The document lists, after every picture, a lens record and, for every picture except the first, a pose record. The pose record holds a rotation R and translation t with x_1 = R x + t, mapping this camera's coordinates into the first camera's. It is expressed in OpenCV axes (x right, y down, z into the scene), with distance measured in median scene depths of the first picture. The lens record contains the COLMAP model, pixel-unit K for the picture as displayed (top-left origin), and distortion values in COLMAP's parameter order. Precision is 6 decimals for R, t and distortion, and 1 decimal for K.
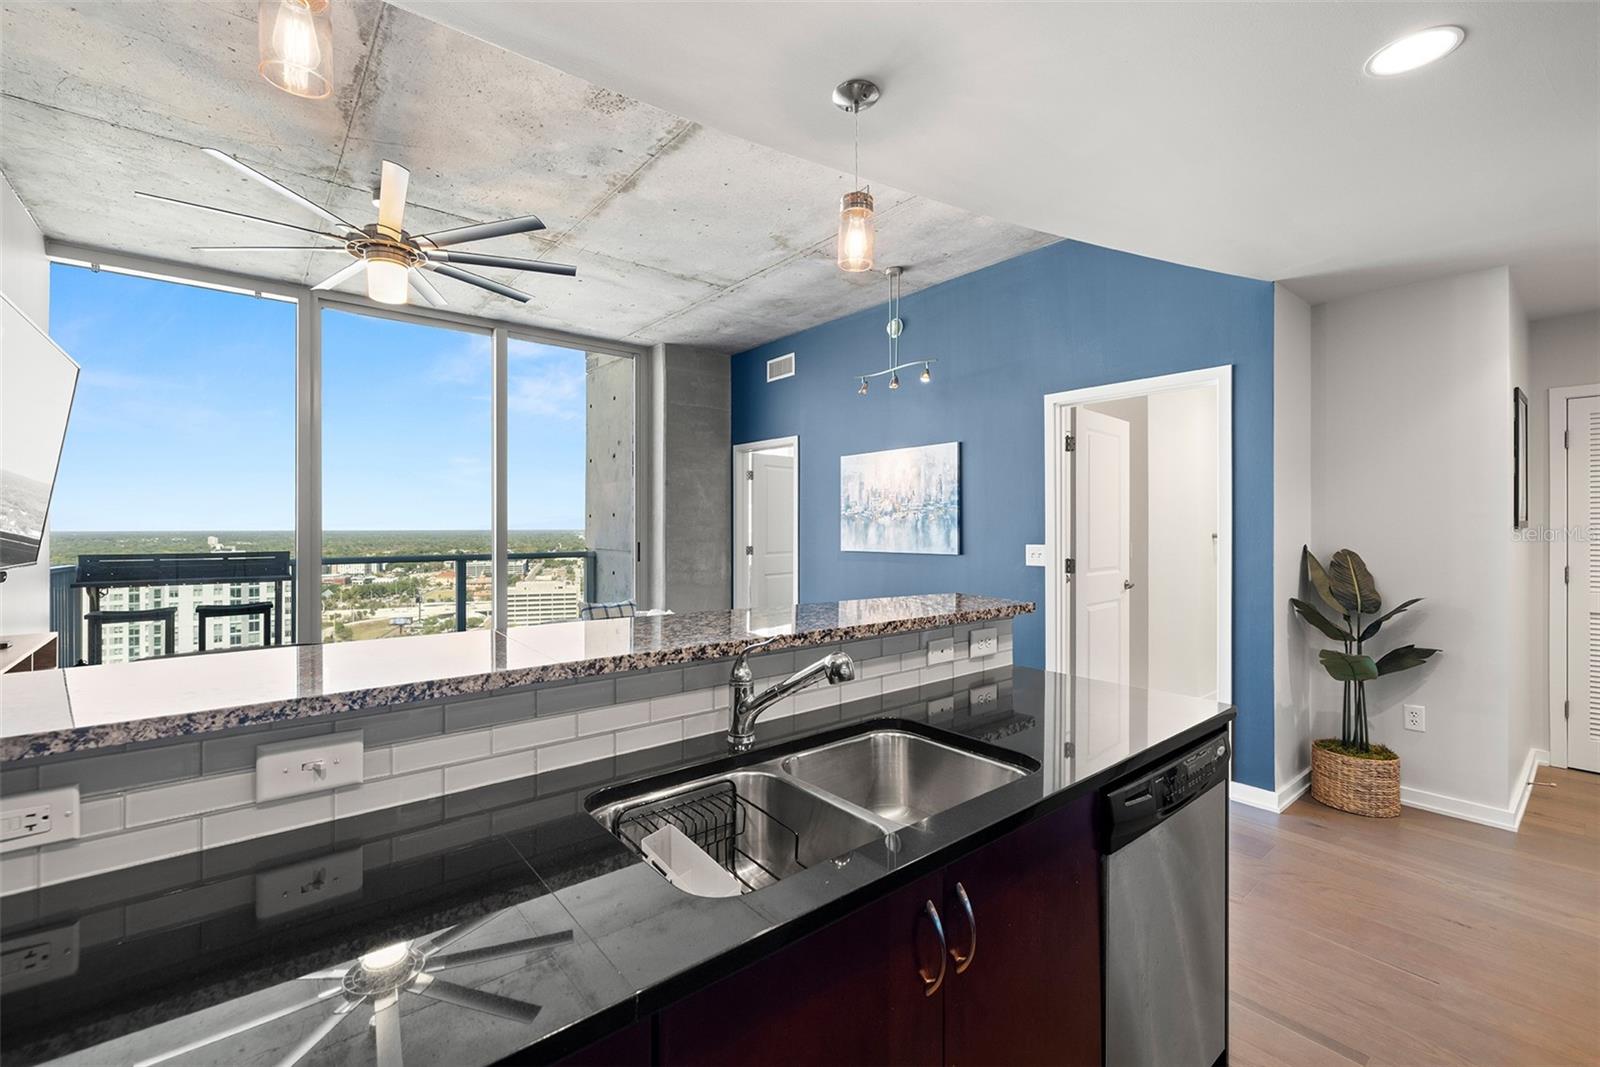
lens RADIAL K [[679.8, 0, 807.0], [0, 679.8, 526.8], [0, 0, 1]] dist [0.000383, 0.000370]
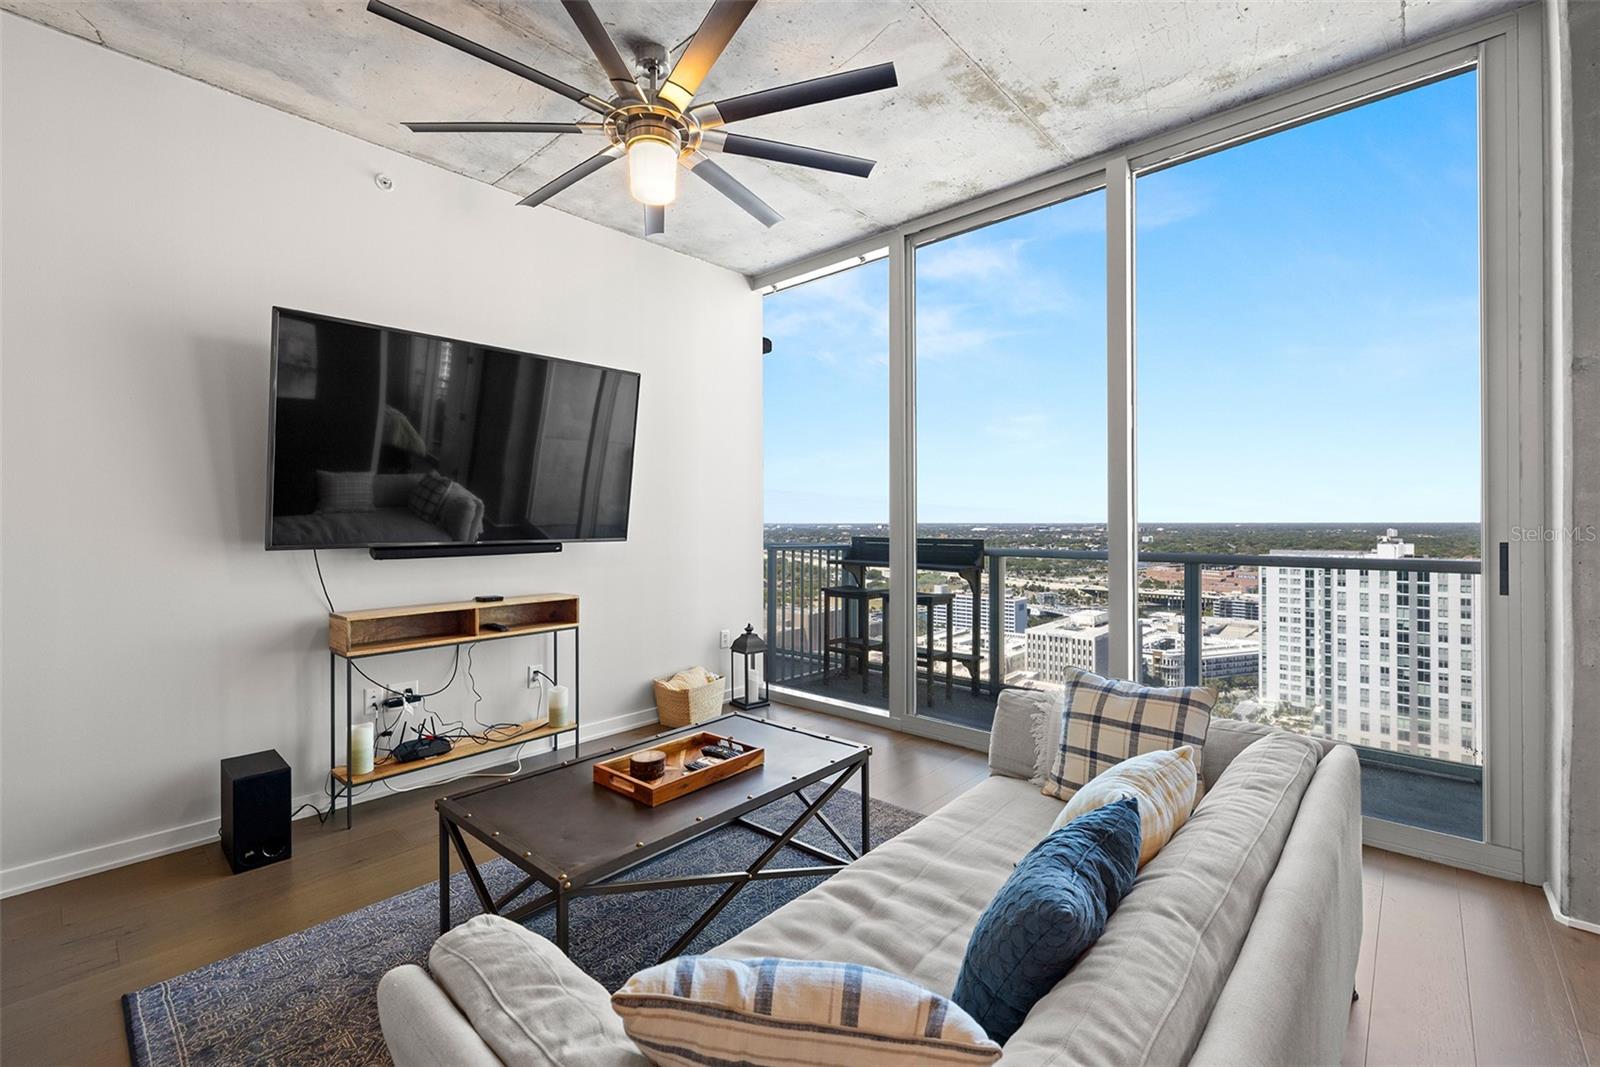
lens RADIAL K [[679.9, 0, 783.4], [0, 679.9, 514.9], [0, 0, 1]] dist [0.005279, -0.001787]
pose [[0.118084, -0.008101, -0.992971, 0.129304], [0.002318, 0.999966, -0.007882, 0.018239], [0.993001, -0.001371, 0.118099, 1.008347]]
